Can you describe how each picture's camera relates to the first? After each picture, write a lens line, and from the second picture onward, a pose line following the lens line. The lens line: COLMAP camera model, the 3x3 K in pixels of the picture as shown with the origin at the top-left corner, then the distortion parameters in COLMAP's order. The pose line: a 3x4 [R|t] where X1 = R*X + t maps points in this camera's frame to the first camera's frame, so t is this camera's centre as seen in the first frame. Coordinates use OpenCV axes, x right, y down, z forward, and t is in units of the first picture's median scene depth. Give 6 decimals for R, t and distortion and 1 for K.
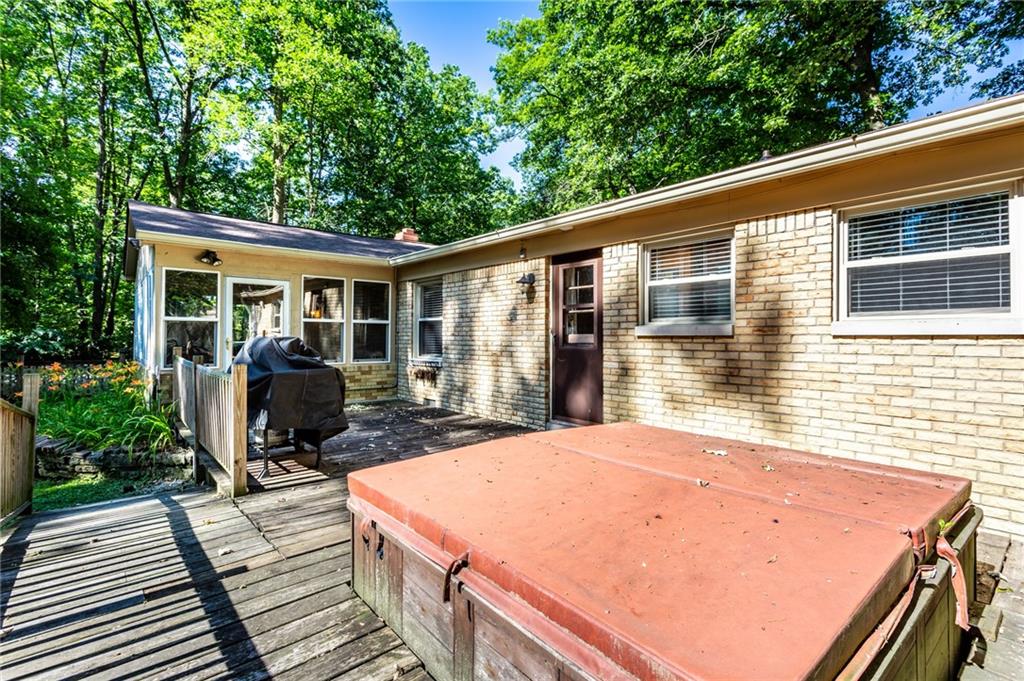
lens RADIAL K [[476.4, 0, 512.0], [0, 476.4, 340.5], [0, 0, 1]] dist [0.000421, 0.000165]
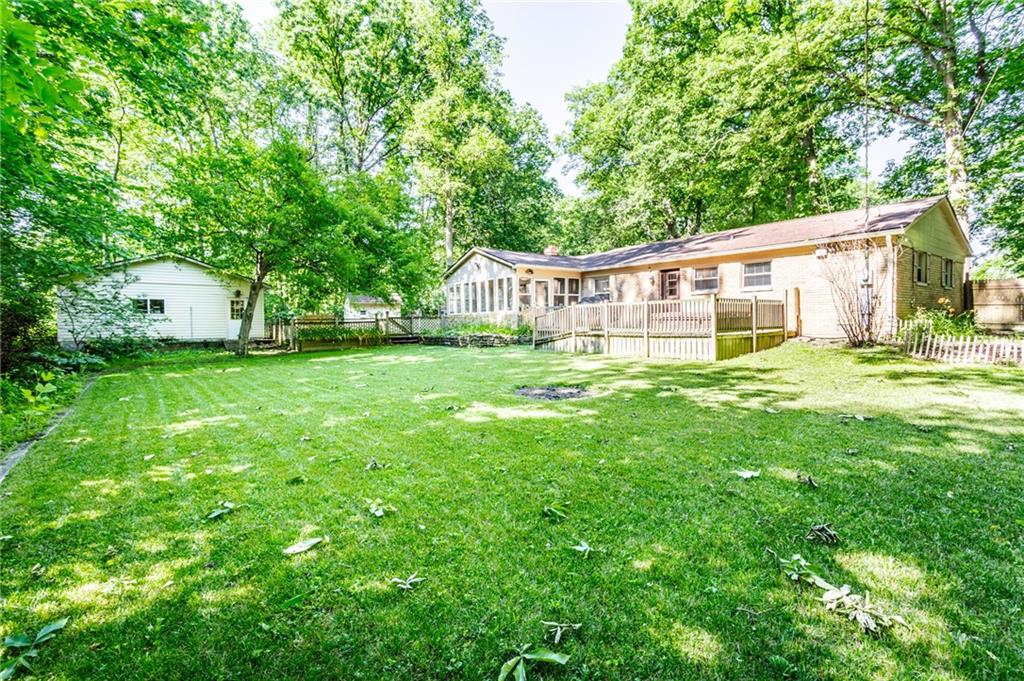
lens RADIAL K [[545.8, 0, 513.6], [0, 545.8, 329.3], [0, 0, 1]] dist [0.001477, 0.000731]
pose [[0.999769, -0.021485, 0.000361, -0.250746], [0.021486, 0.999768, -0.001152, 0.052400], [-0.000337, 0.001159, 0.999999, -0.713425]]
